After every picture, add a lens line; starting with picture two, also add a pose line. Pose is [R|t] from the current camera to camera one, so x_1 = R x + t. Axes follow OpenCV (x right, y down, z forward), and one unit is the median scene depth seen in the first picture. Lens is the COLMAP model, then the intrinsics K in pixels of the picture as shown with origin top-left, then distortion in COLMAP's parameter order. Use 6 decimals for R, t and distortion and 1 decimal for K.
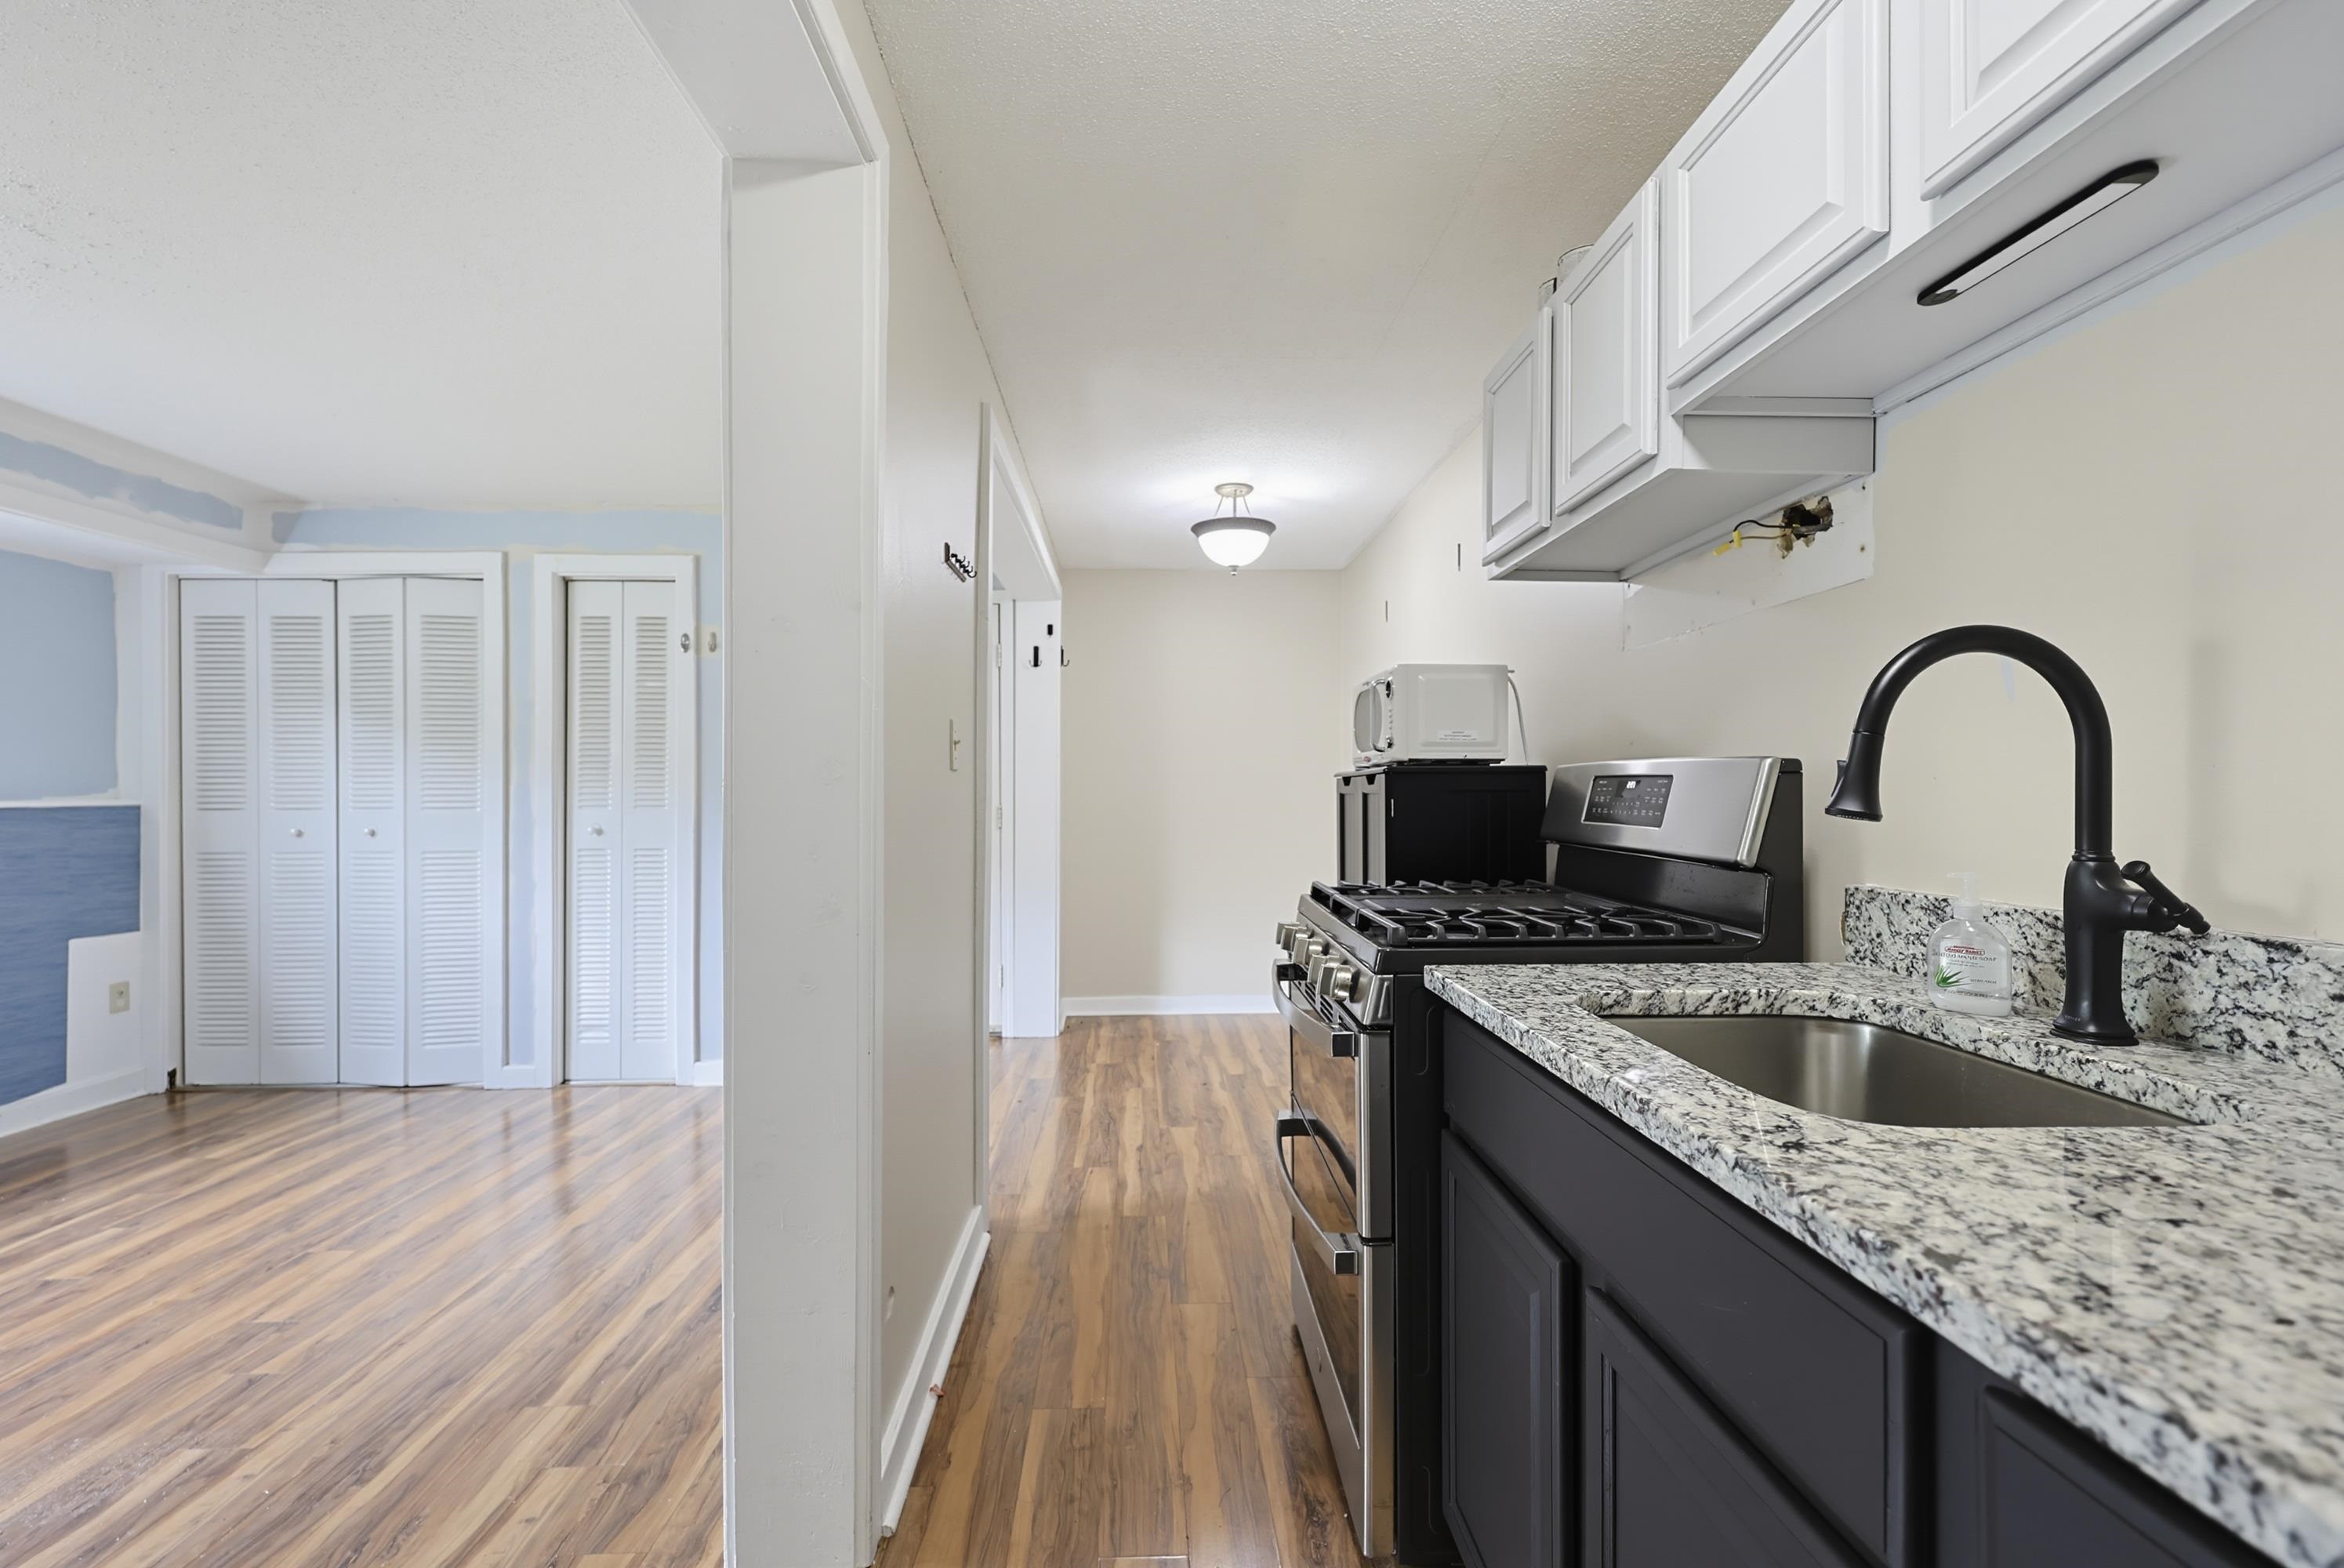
lens RADIAL K [[1008.8, 0, 1170.0], [0, 1008.8, 796.4], [0, 0, 1]] dist [0.000771, 0.000150]
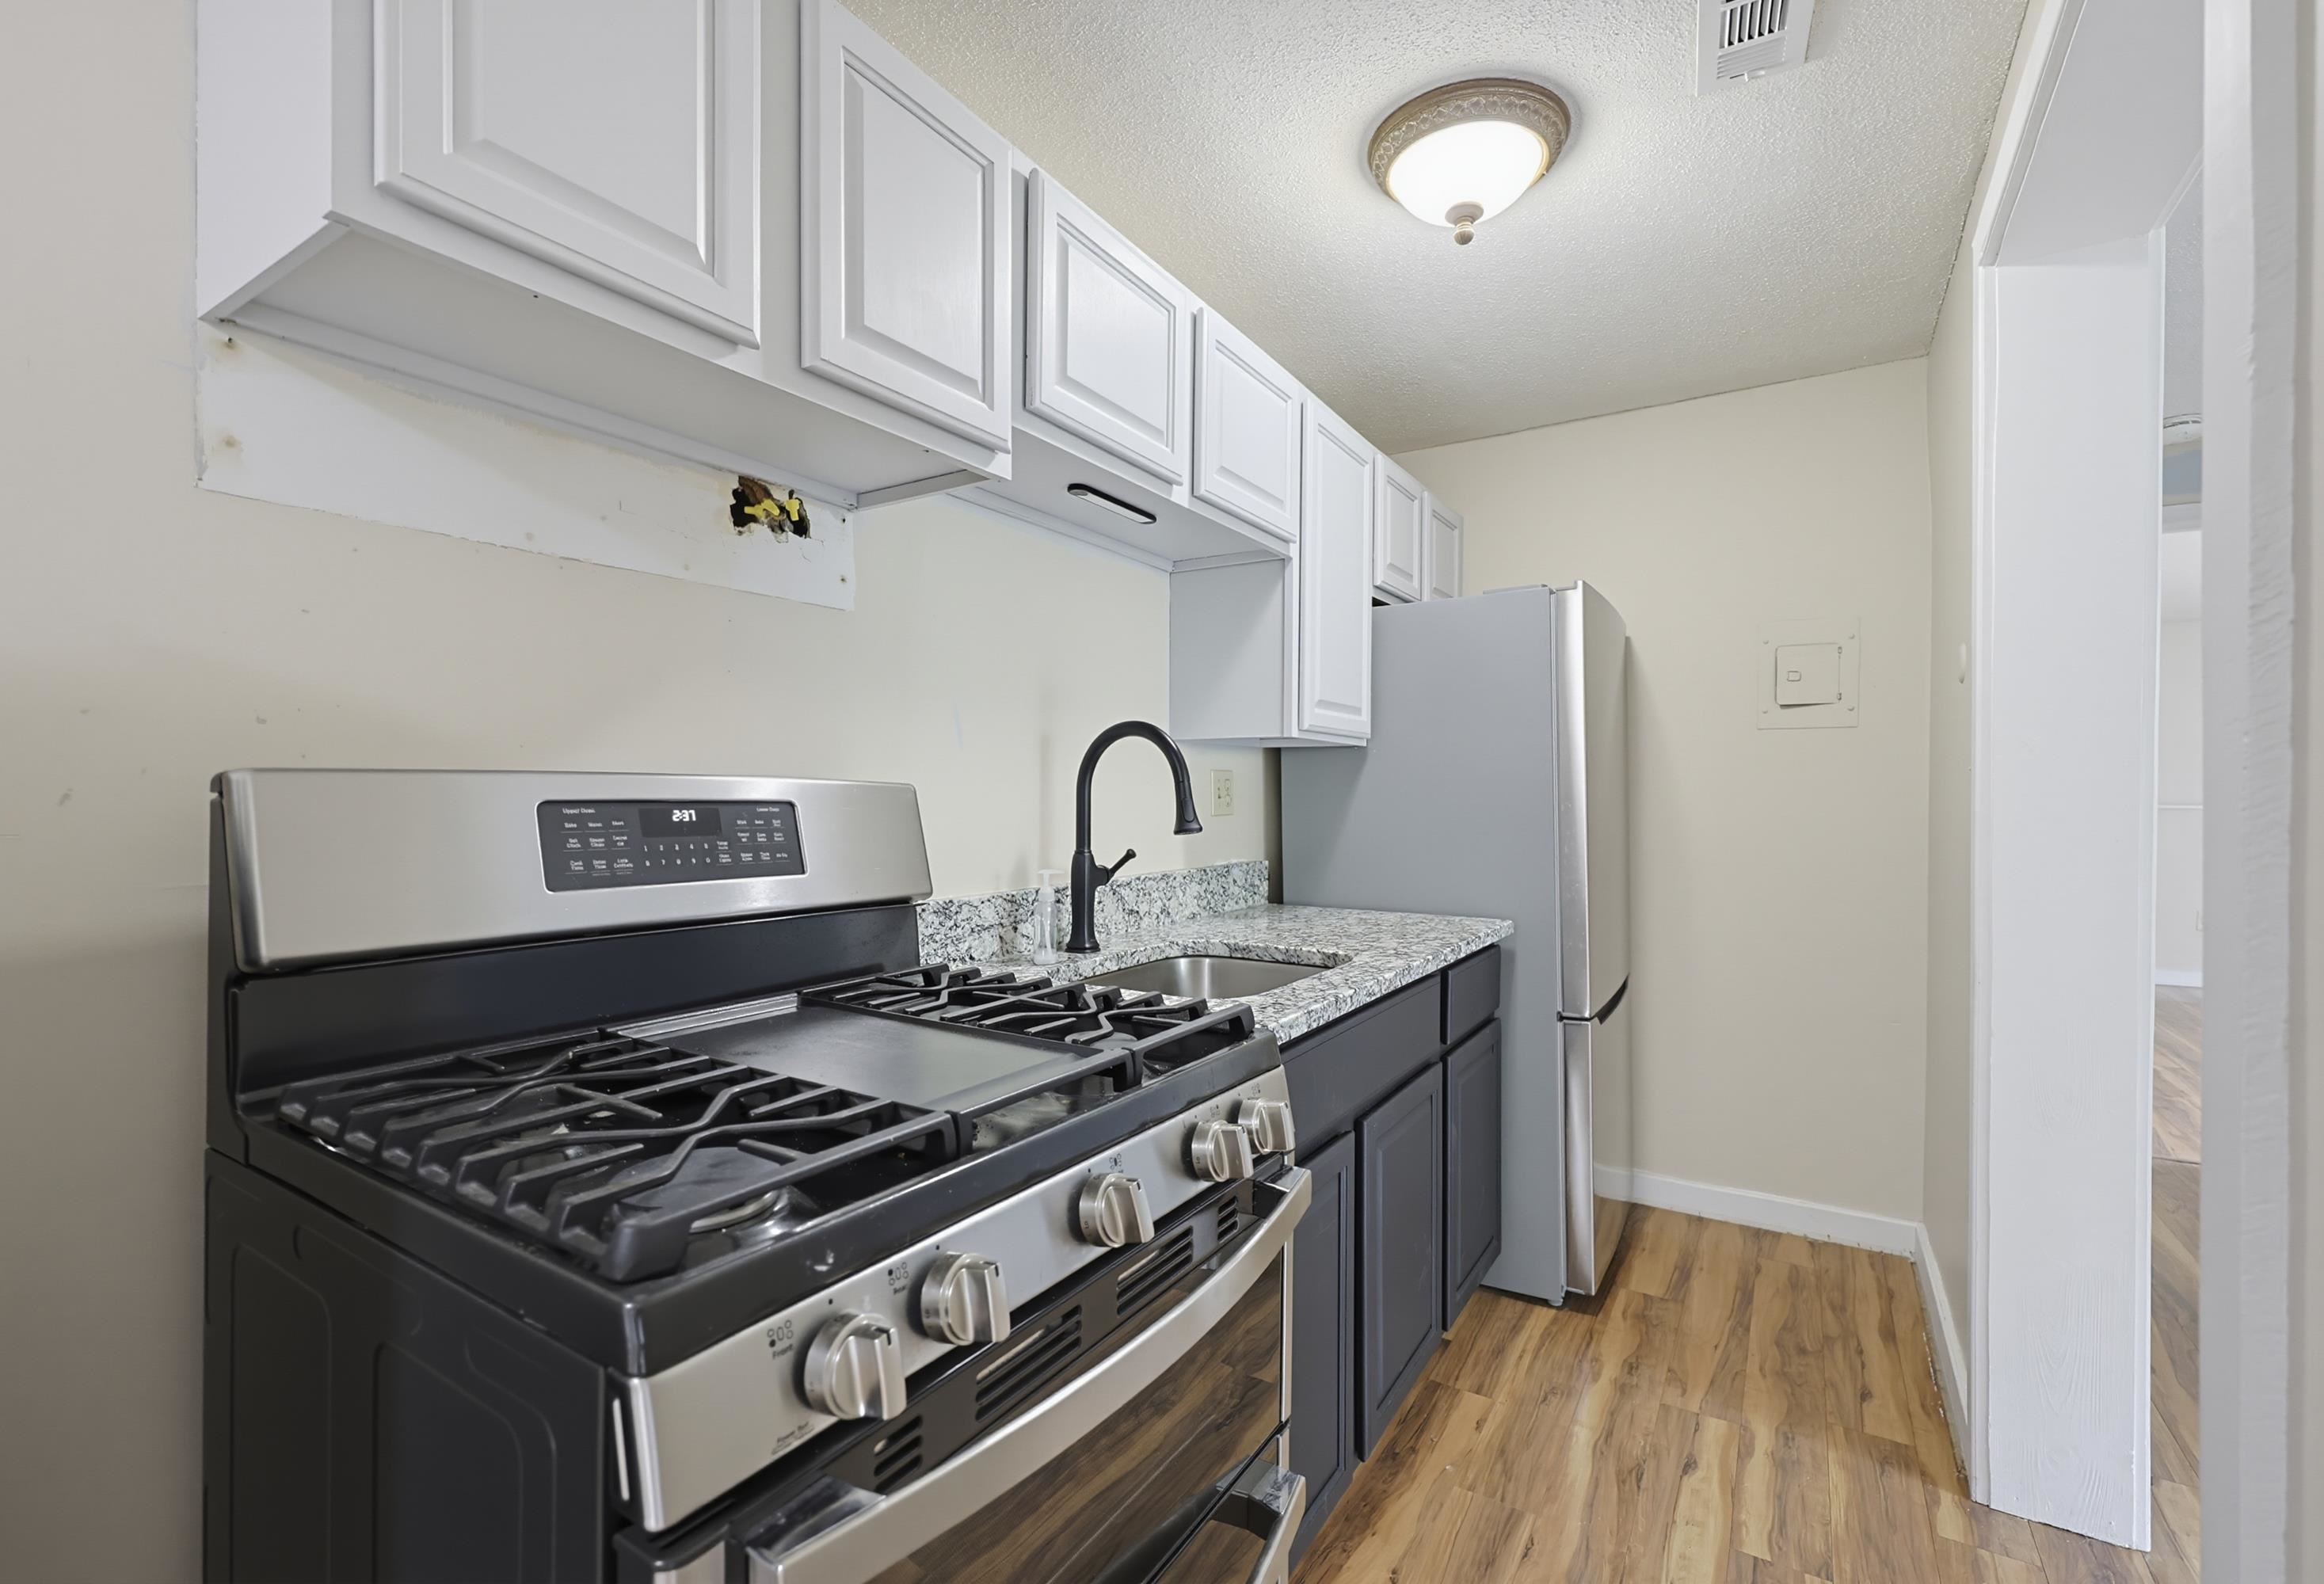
lens RADIAL K [[1008.5, 0, 1162.0], [0, 1008.5, 792.0], [0, 0, 1]] dist [0.000878, 0.000162]
pose [[-0.826890, -0.002259, 0.562360, -0.216095], [-0.001902, 0.999997, 0.001219, -0.047579], [-0.562361, -0.000062, -0.826892, 2.373105]]
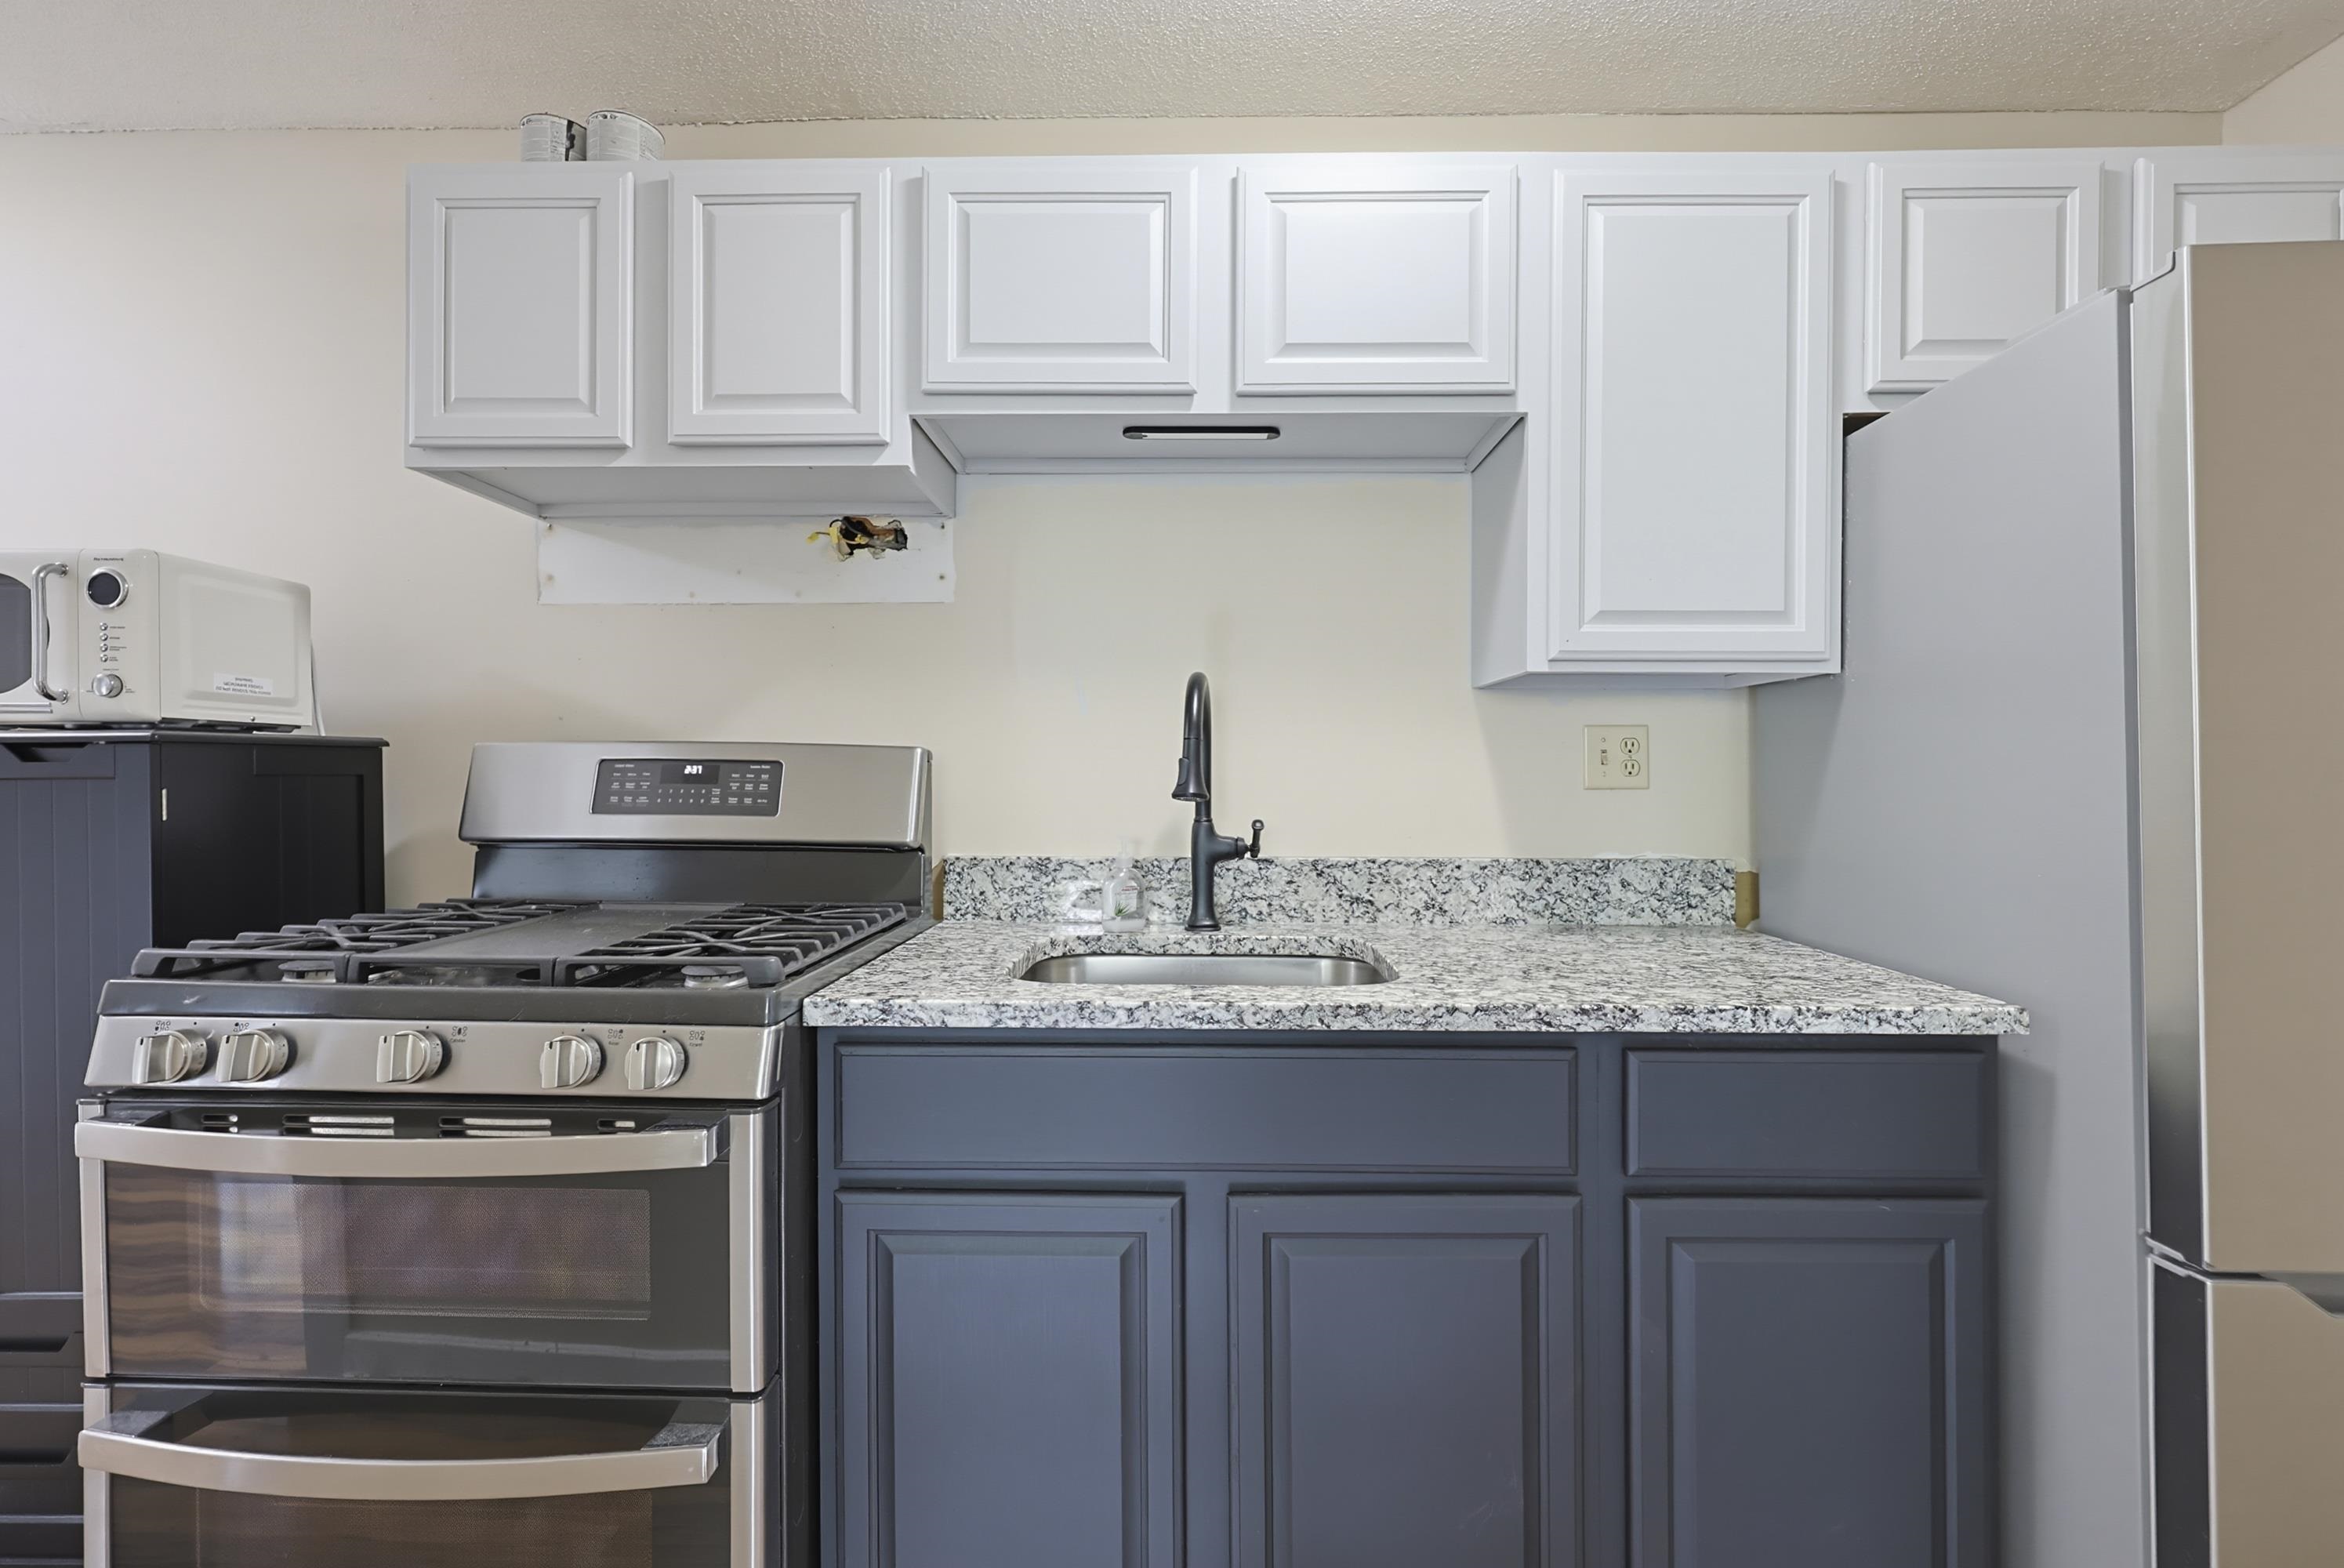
lens RADIAL K [[1033.1, 0, 1172.0], [0, 1033.1, 784.0], [0, 0, 1]] dist [0.000730, 0.000272]
pose [[0.050521, -0.008669, 0.998685, -0.765669], [-0.000283, 0.999962, 0.008694, -0.012674], [-0.998723, -0.000721, 0.050517, 0.947425]]
